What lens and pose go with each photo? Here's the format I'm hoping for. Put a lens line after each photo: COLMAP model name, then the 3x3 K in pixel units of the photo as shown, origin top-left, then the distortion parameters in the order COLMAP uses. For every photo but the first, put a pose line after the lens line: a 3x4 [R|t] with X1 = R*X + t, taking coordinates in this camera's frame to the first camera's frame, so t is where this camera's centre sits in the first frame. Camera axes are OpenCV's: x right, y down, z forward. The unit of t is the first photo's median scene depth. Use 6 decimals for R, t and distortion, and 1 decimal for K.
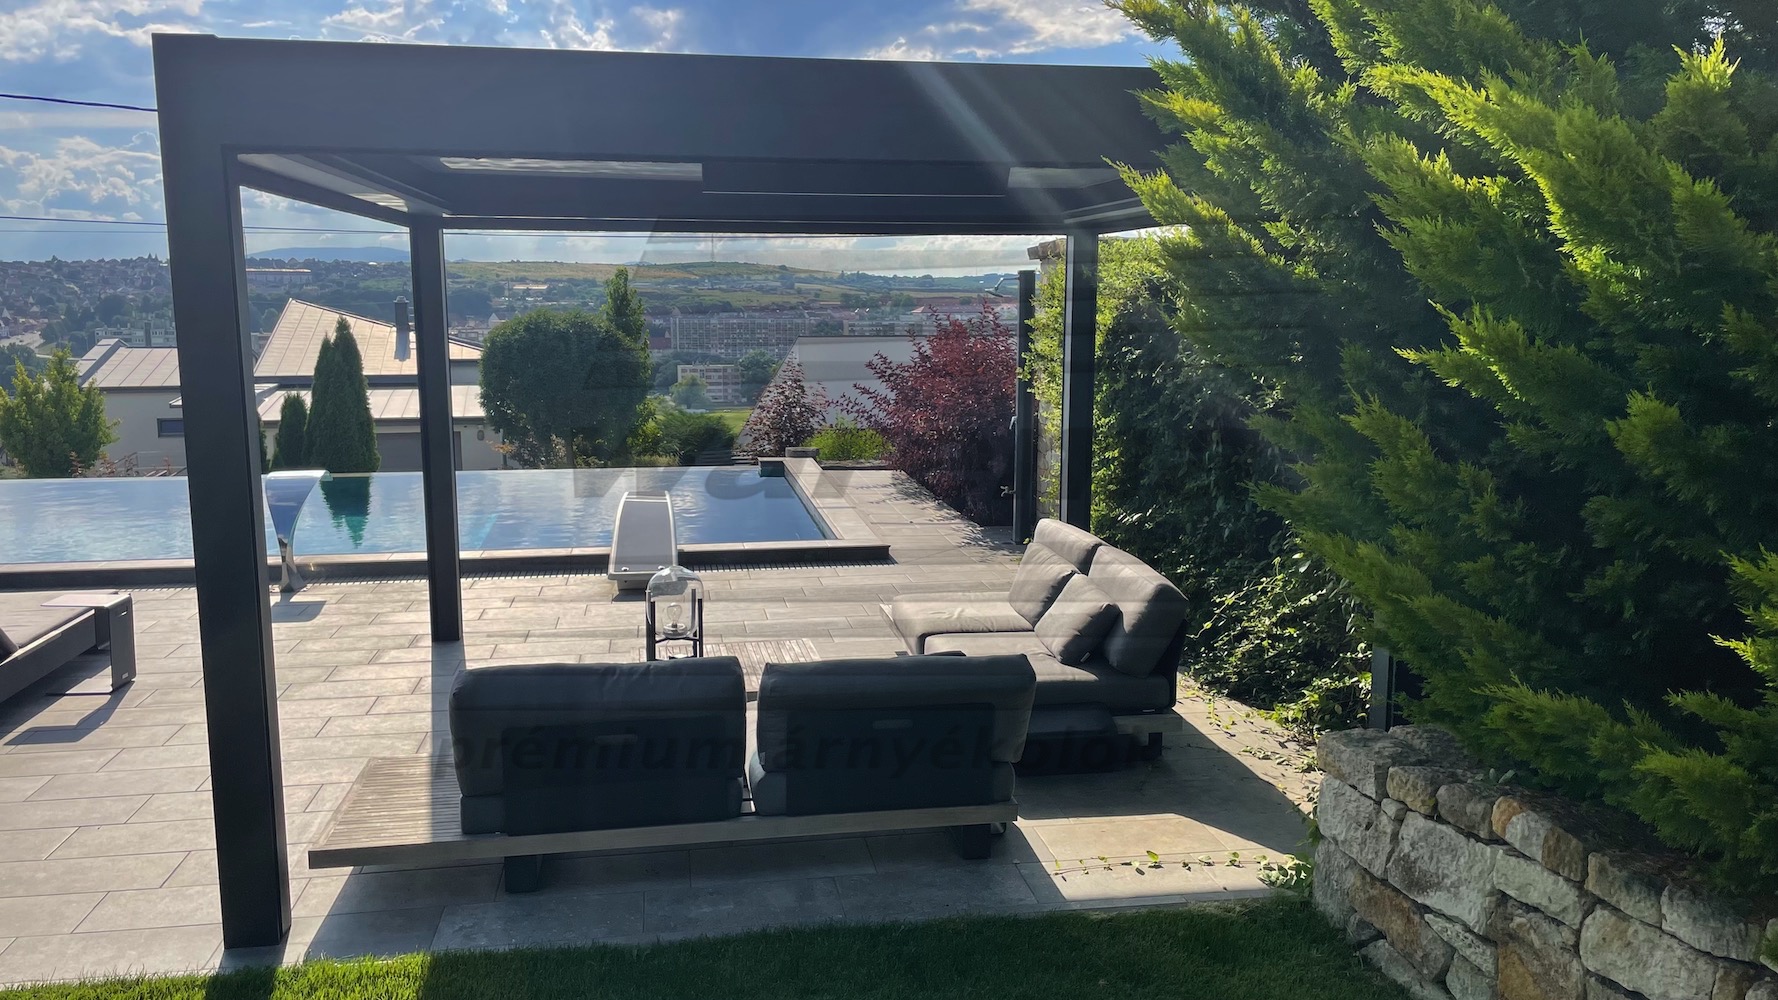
lens RADIAL K [[1364.4, 0, 900.0], [0, 1364.4, 508.6], [0, 0, 1]] dist [0.101171, -0.145213]
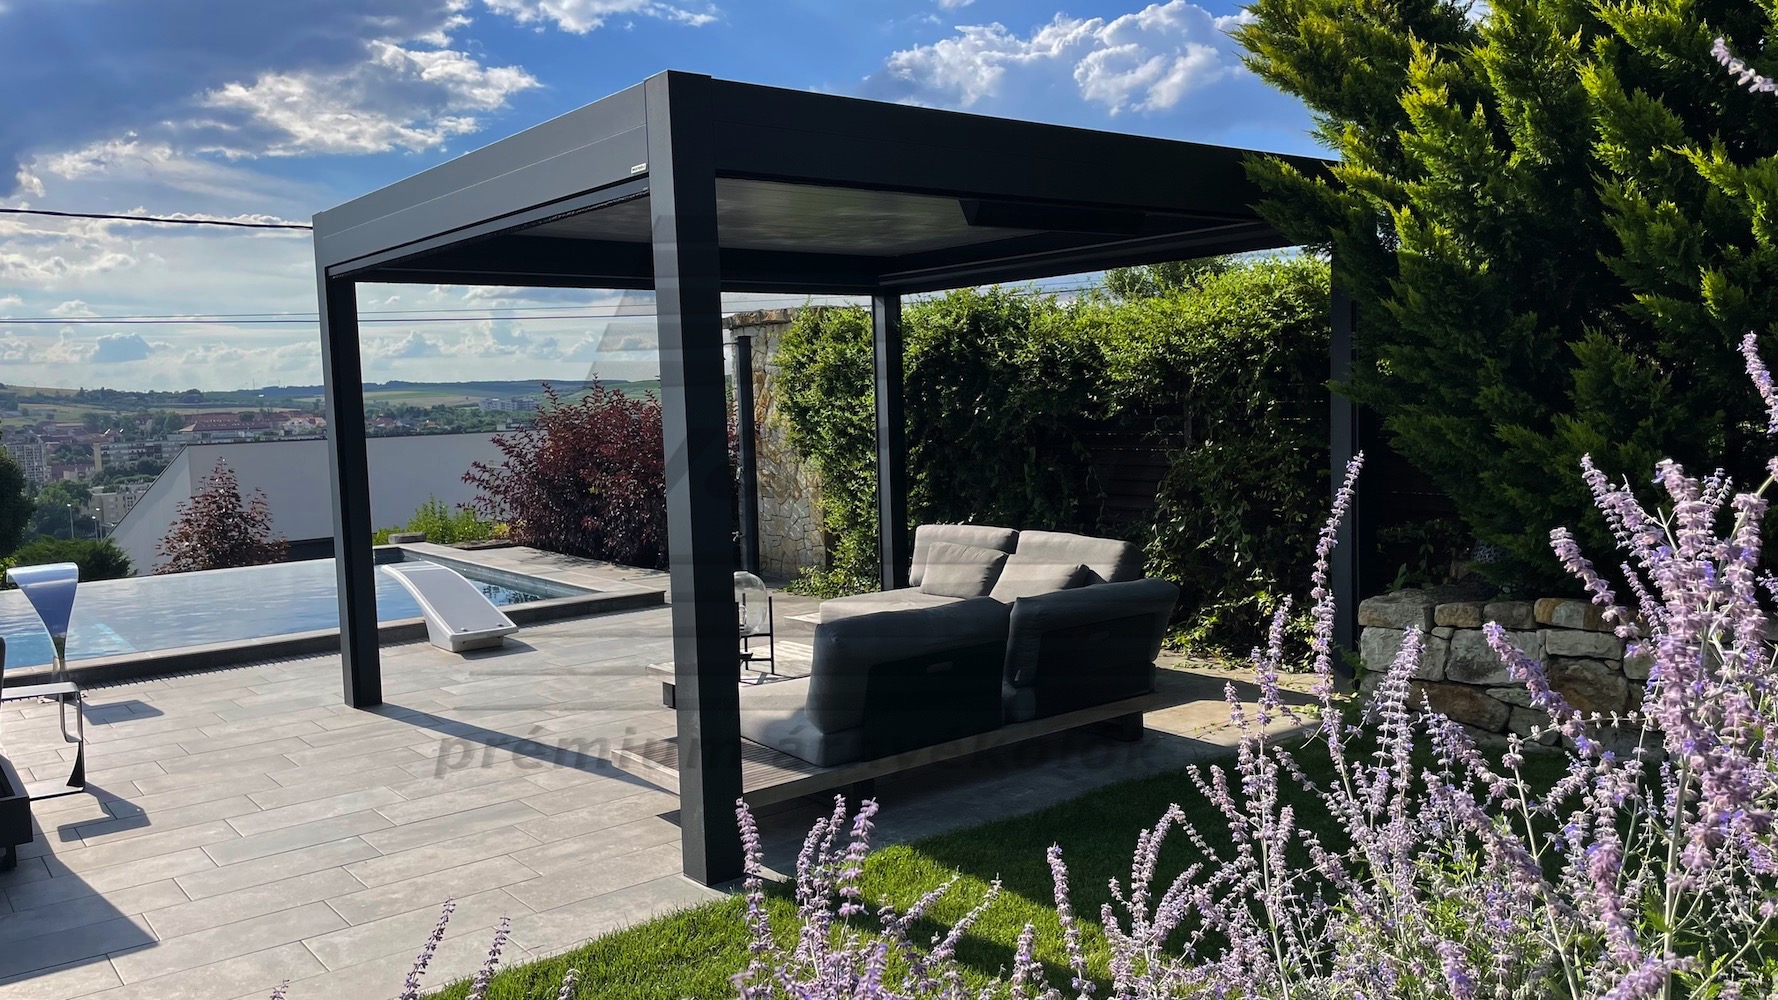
lens RADIAL K [[1364.4, 0, 900.0], [0, 1364.4, 508.6], [0, 0, 1]] dist [0.101171, -0.145213]
pose [[0.869822, -0.068190, 0.488630, -0.768738], [0.107278, 0.992847, -0.052412, 0.083493], [-0.481561, 0.098009, 0.870915, -0.043402]]
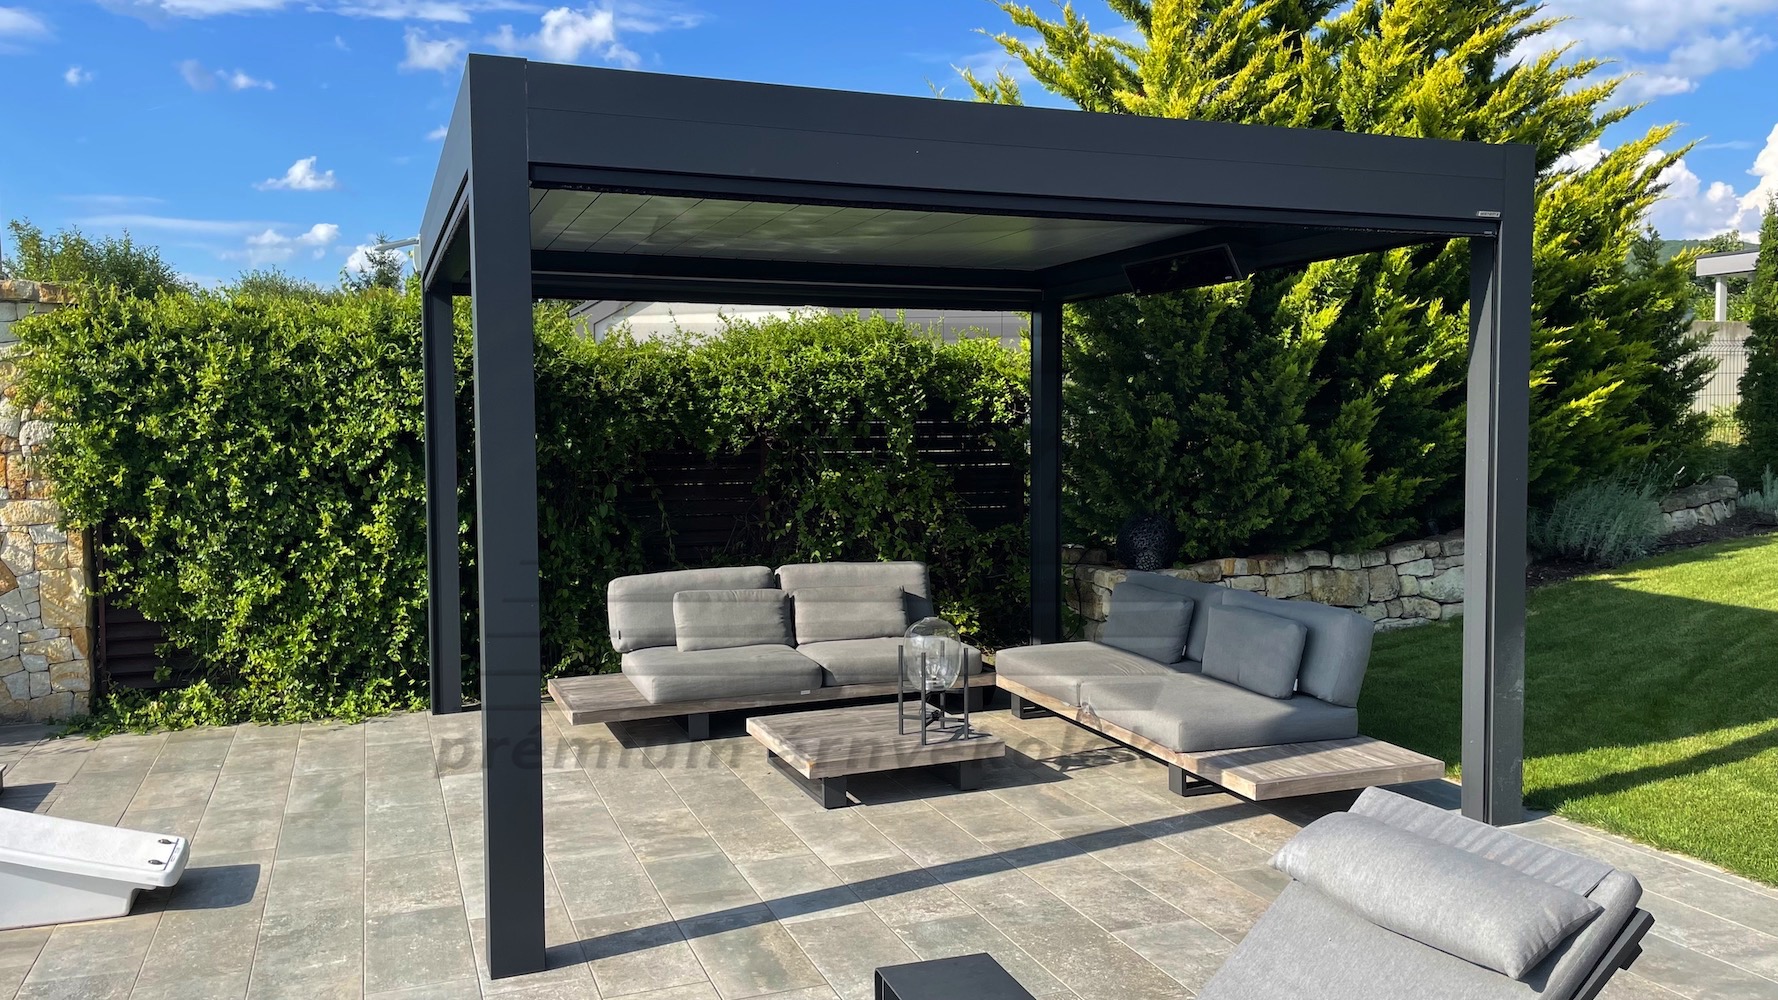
lens RADIAL K [[1358.9, 0, 889.0], [0, 1358.9, 500.0], [0, 0, 1]] dist [0.092986, -0.134419]
pose [[-0.212304, -0.059873, 0.975368, -1.440695], [0.159672, 0.982582, 0.095071, -0.183093], [-0.964071, 0.175923, -0.199046, 1.606766]]
